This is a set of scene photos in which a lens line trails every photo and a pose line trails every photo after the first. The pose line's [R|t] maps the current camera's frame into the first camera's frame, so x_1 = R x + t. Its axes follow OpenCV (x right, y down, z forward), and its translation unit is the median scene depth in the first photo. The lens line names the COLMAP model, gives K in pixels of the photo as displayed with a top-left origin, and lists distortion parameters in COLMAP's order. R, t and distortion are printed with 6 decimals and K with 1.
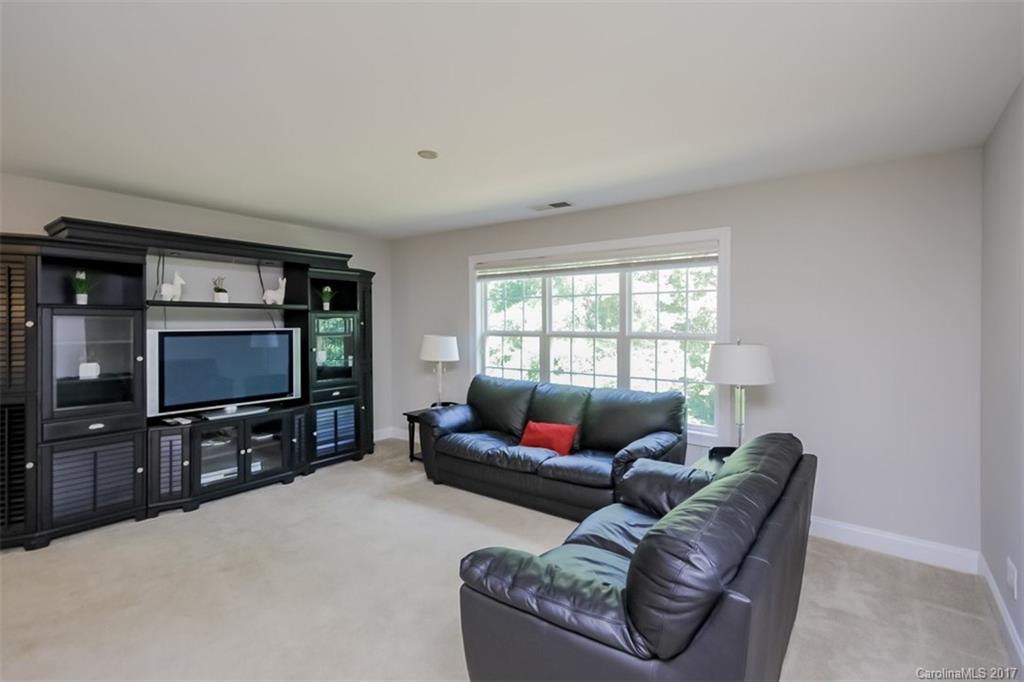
lens RADIAL K [[487.1, 0, 510.1], [0, 487.1, 323.2], [0, 0, 1]] dist [-0.000136, -0.000002]
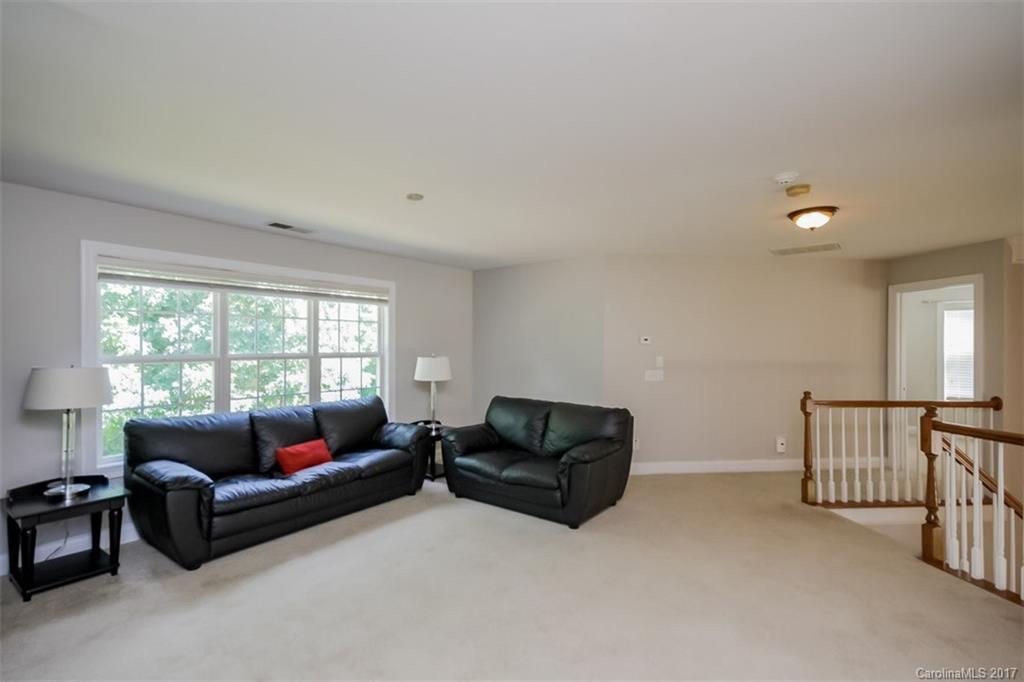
lens RADIAL K [[471.2, 0, 512.0], [0, 471.2, 341.0], [0, 0, 1]] dist [-0.000118, 0.000041]
pose [[-0.009714, 0.008054, 0.999920, -0.926343], [0.000382, 0.999968, -0.008050, -0.000262], [-0.999953, 0.000304, -0.009717, 0.584219]]
